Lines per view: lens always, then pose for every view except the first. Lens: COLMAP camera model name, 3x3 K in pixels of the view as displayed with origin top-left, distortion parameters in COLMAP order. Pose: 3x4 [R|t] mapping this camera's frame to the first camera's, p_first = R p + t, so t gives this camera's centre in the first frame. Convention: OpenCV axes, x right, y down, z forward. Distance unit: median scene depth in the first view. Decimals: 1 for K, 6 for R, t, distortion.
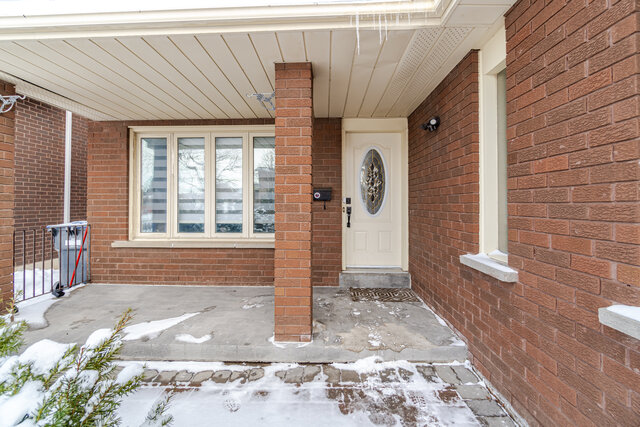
lens RADIAL K [[263.9, 0, 317.4], [0, 263.9, 210.1], [0, 0, 1]] dist [-0.012302, -0.000053]
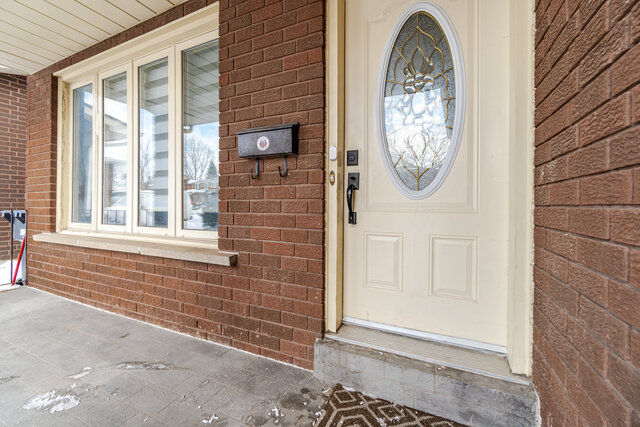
lens RADIAL K [[263.9, 0, 317.4], [0, 263.9, 210.1], [0, 0, 1]] dist [-0.012302, -0.000053]
pose [[0.920333, 0.010886, -0.390984, 0.232998], [-0.012012, 0.999928, -0.000436, 0.046251], [0.390951, 0.005098, 0.920397, 0.626297]]
